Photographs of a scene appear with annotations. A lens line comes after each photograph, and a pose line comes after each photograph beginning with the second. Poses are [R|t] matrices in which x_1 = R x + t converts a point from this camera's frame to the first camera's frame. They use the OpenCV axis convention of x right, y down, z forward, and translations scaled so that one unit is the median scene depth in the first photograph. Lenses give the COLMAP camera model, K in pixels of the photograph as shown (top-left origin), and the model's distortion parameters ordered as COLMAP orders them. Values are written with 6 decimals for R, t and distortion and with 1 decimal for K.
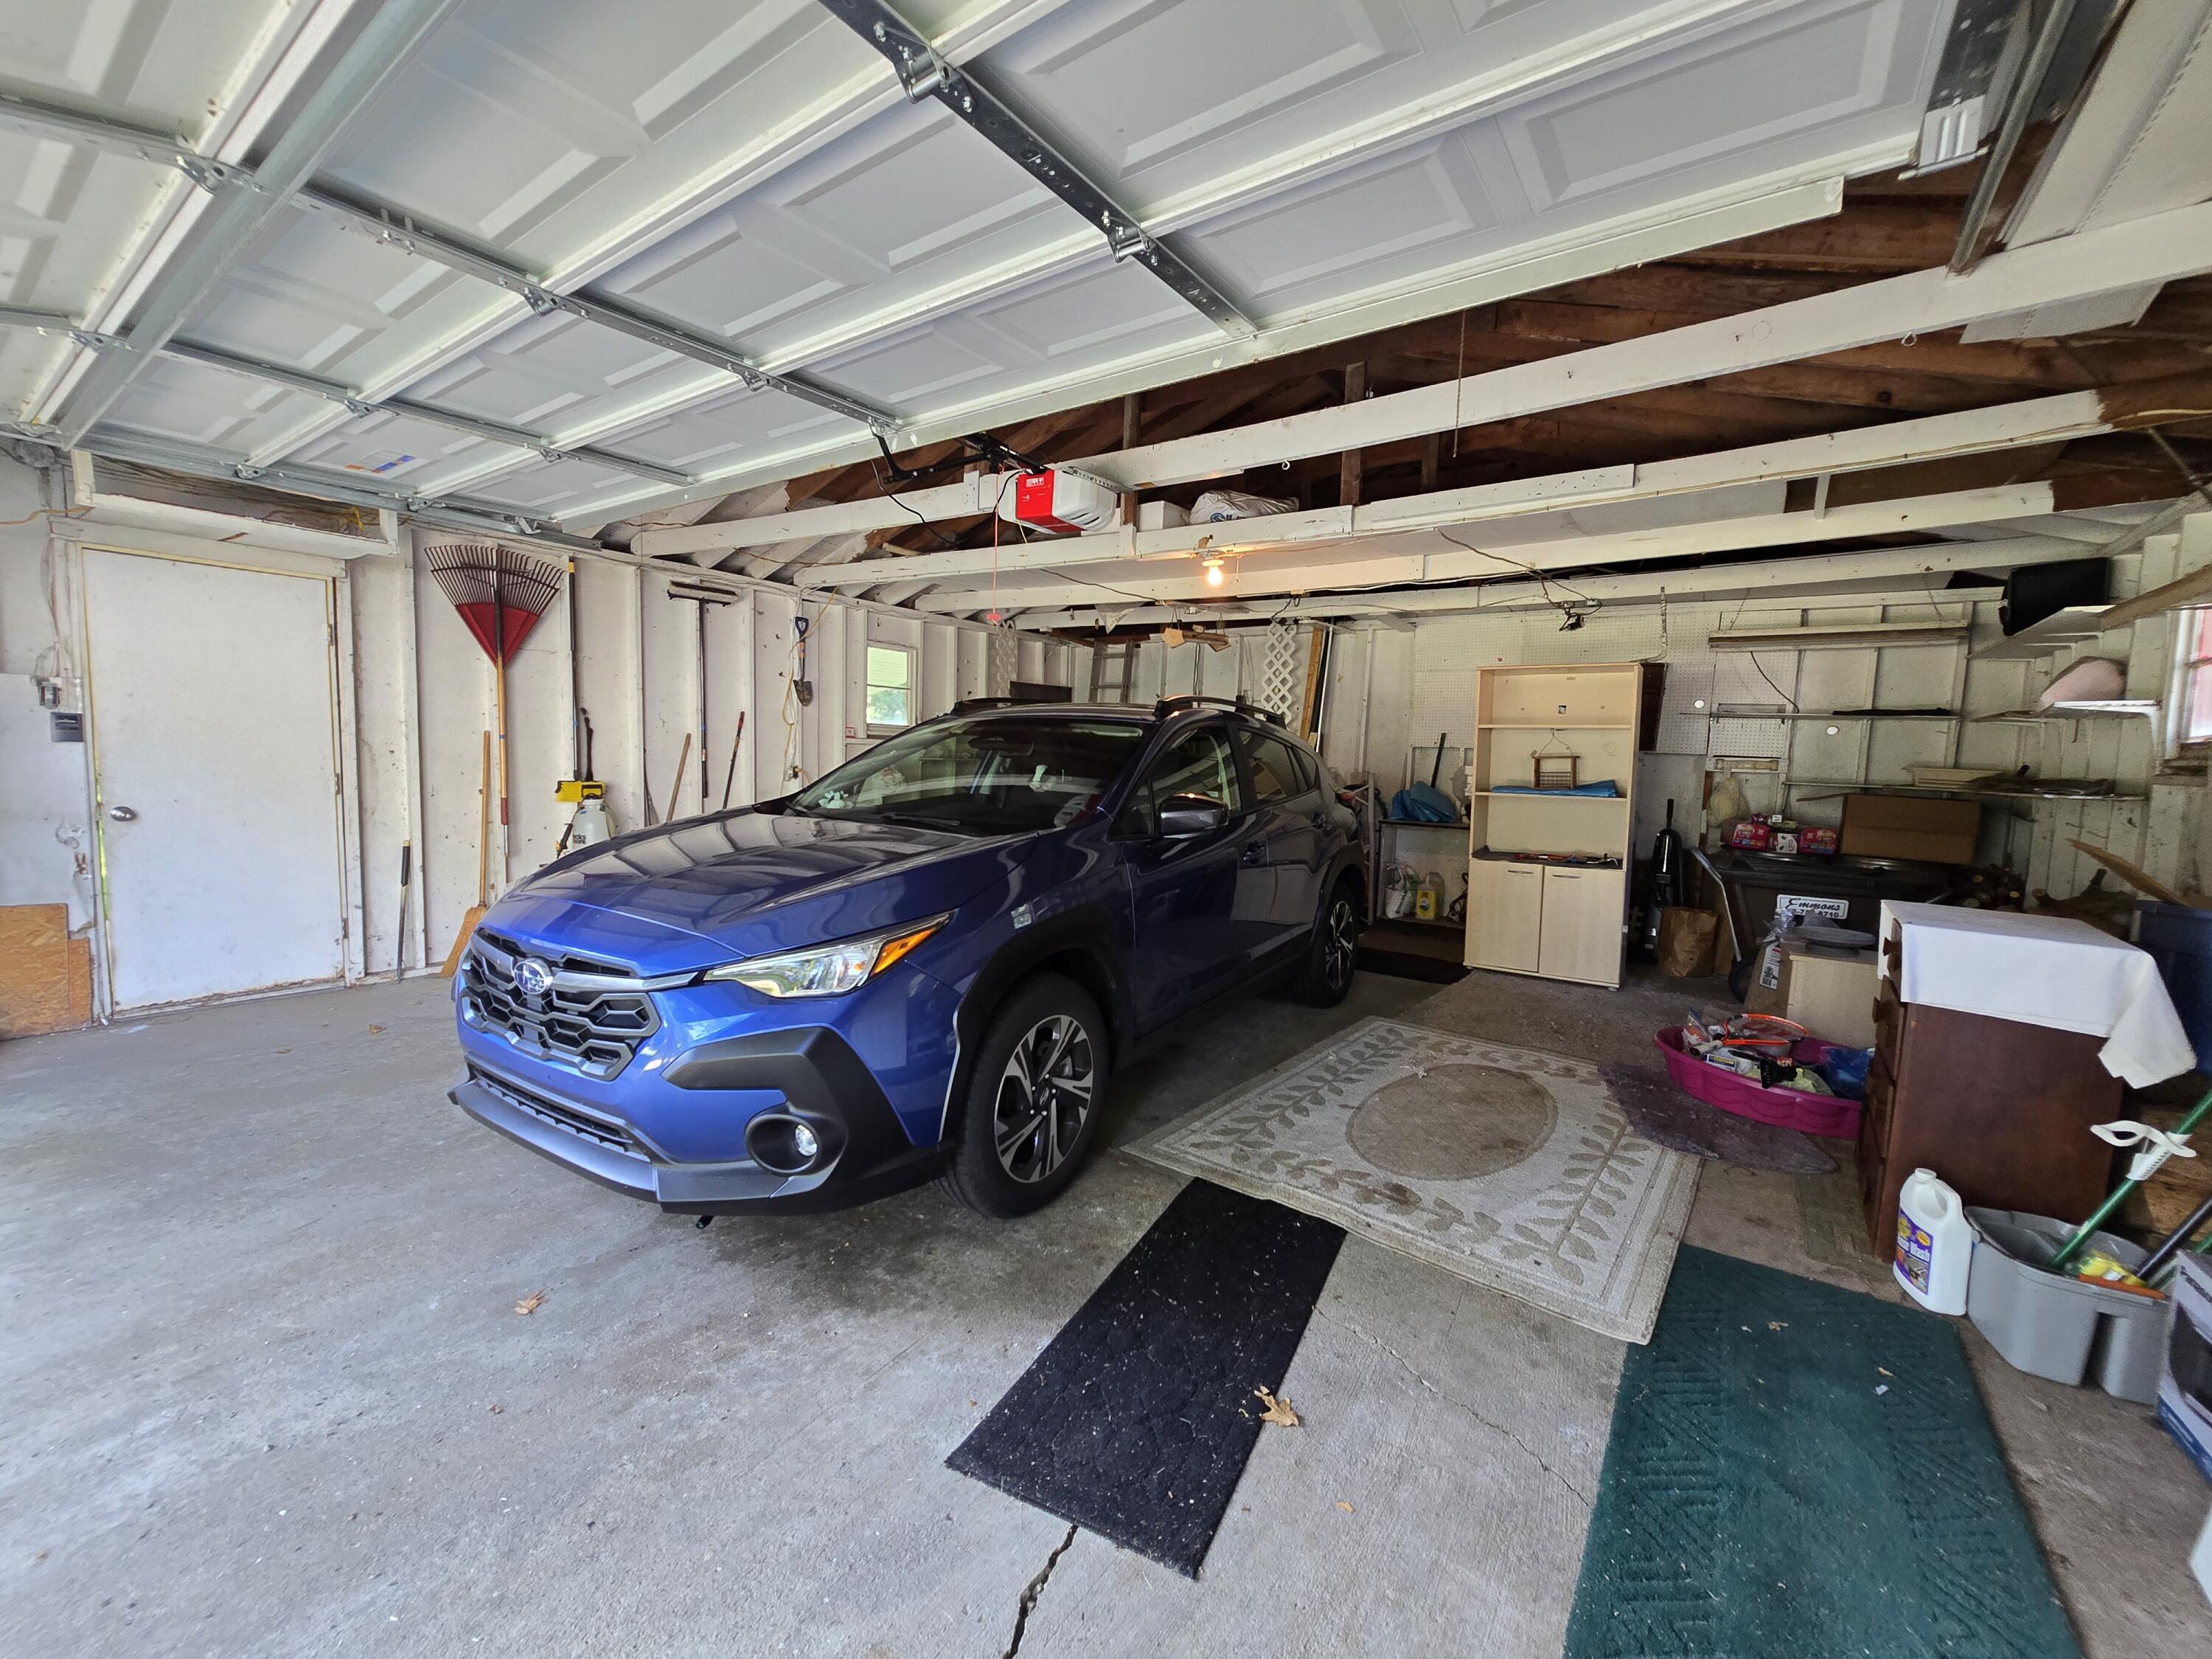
lens RADIAL K [[900.7, 0, 1100.0], [0, 900.7, 828.7], [0, 0, 1]] dist [-0.002307, 0.000018]
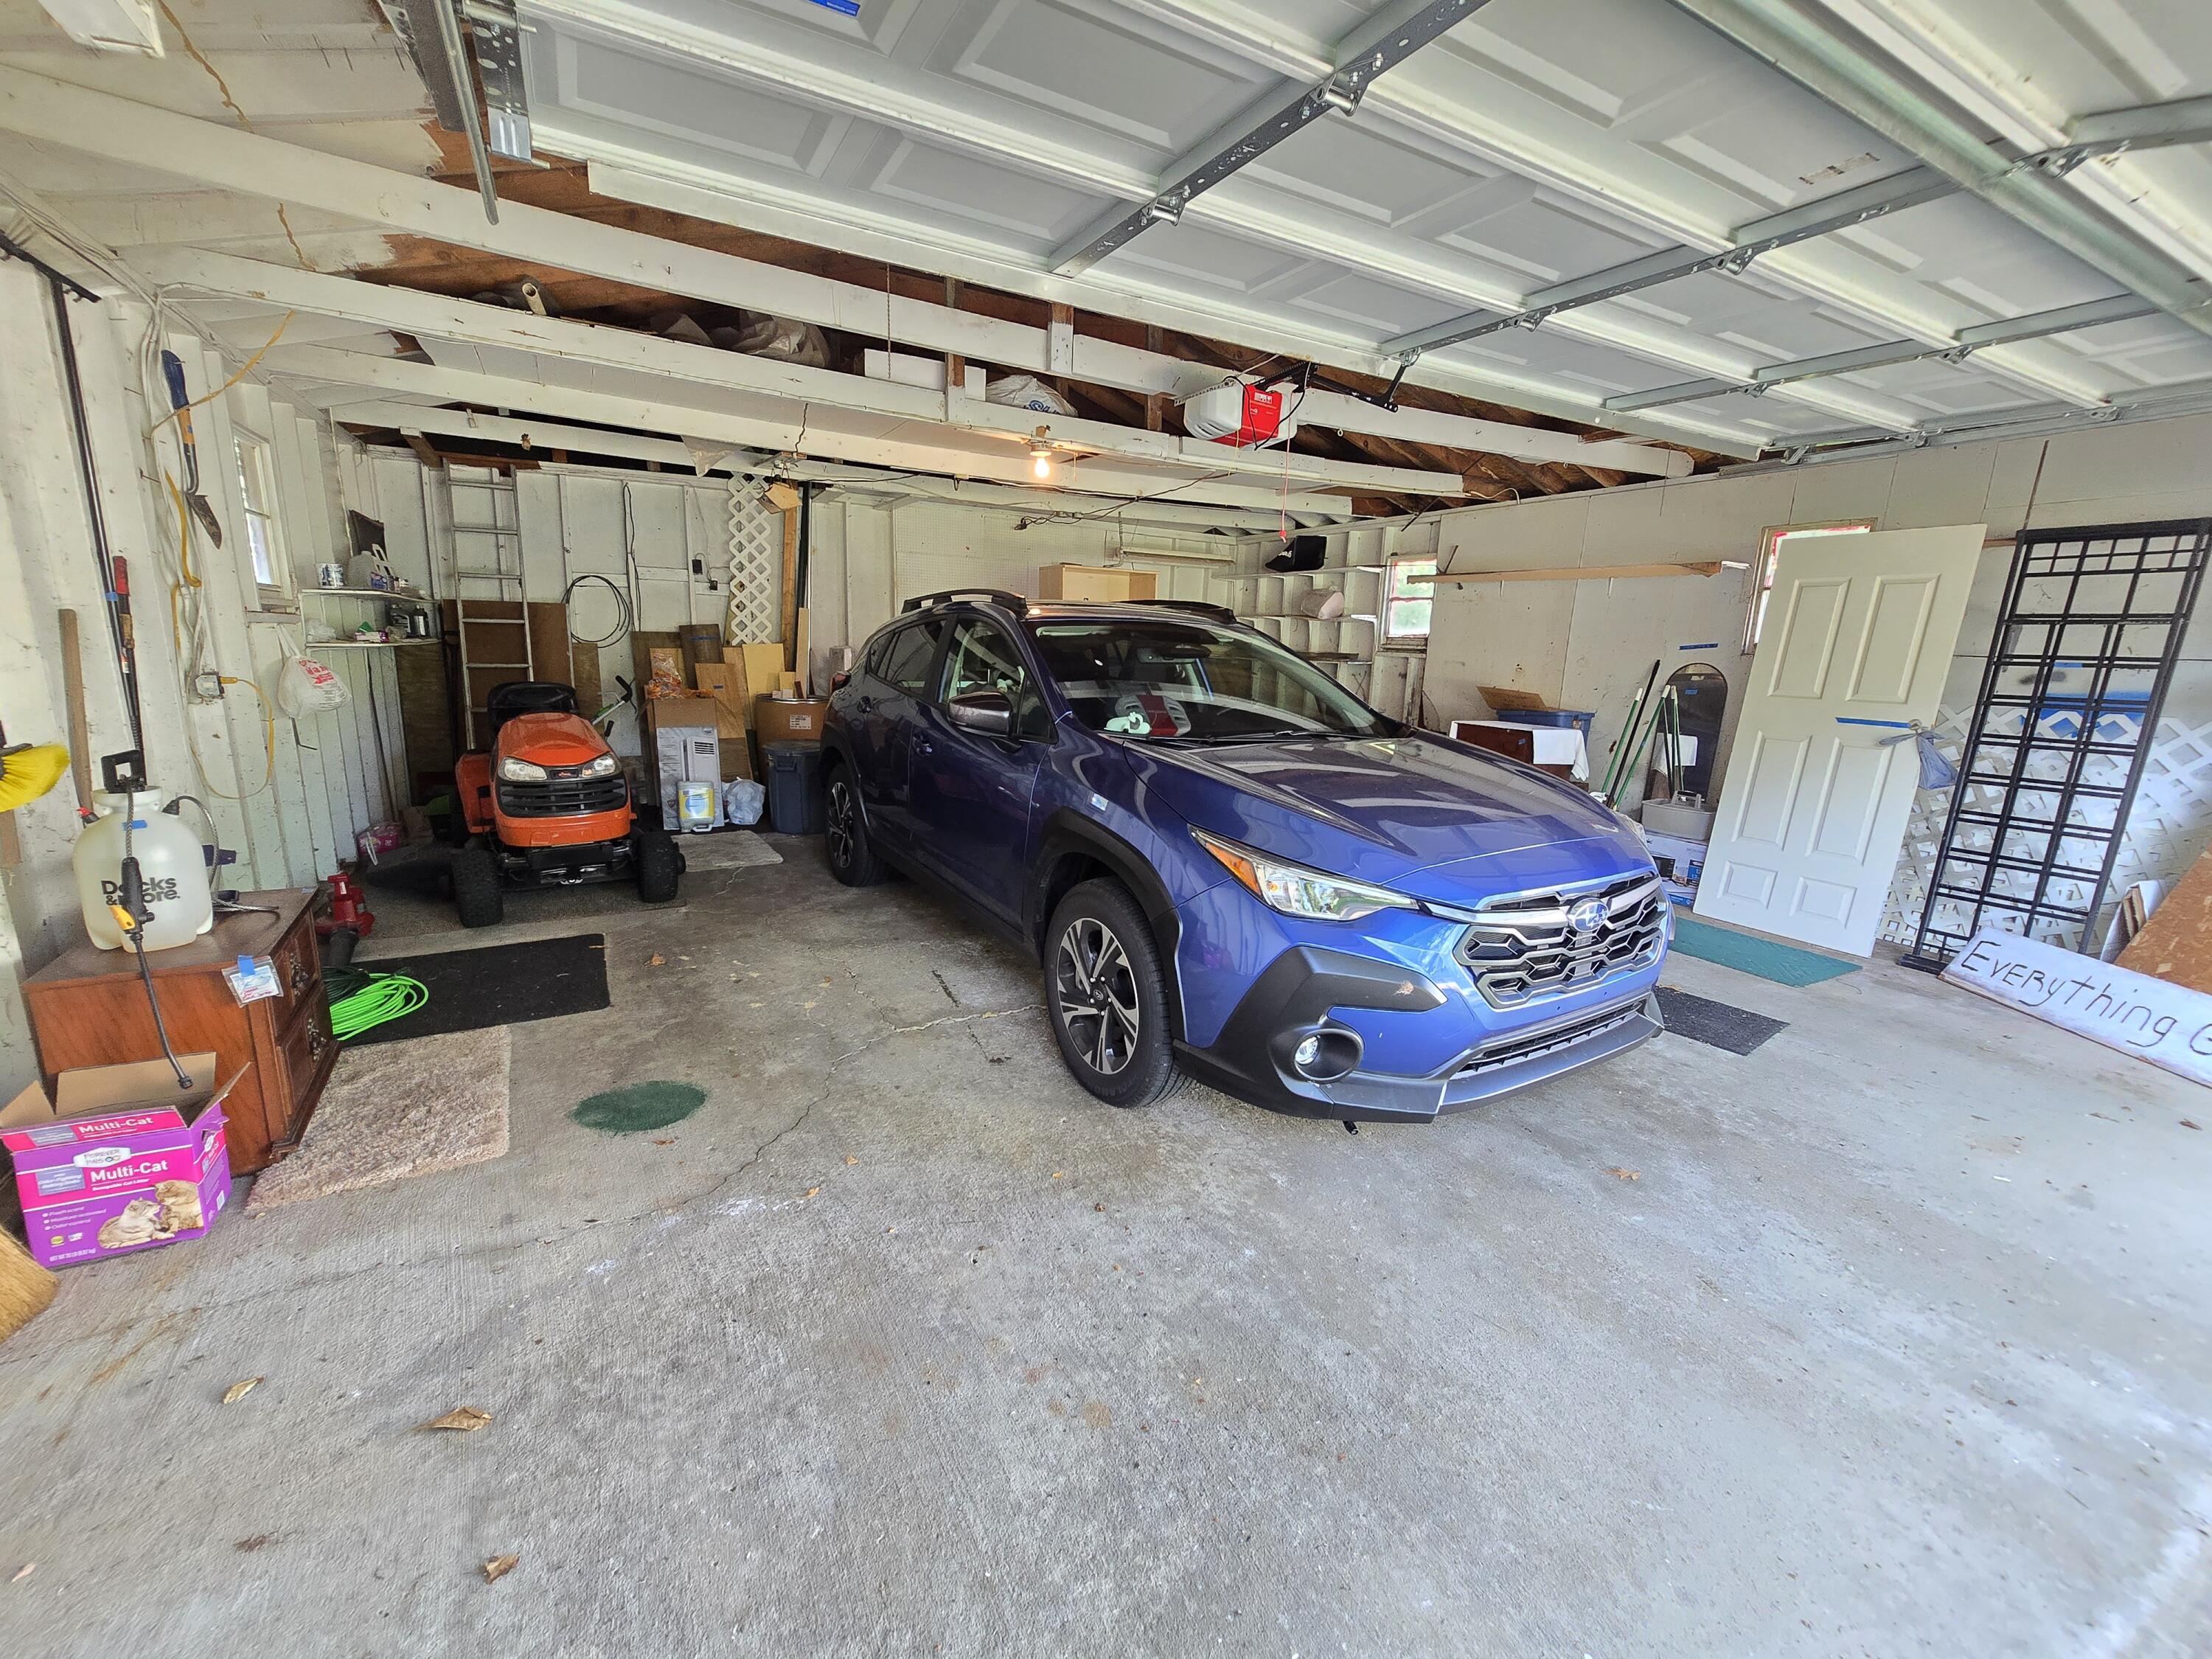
lens RADIAL K [[900.7, 0, 1092.9], [0, 900.7, 834.9], [0, 0, 1]] dist [-0.002307, 0.000018]
pose [[0.436182, -0.207164, 0.875687, -1.052337], [0.055255, 0.977469, 0.203720, -0.104248], [-0.898161, -0.040473, 0.437801, 0.630000]]
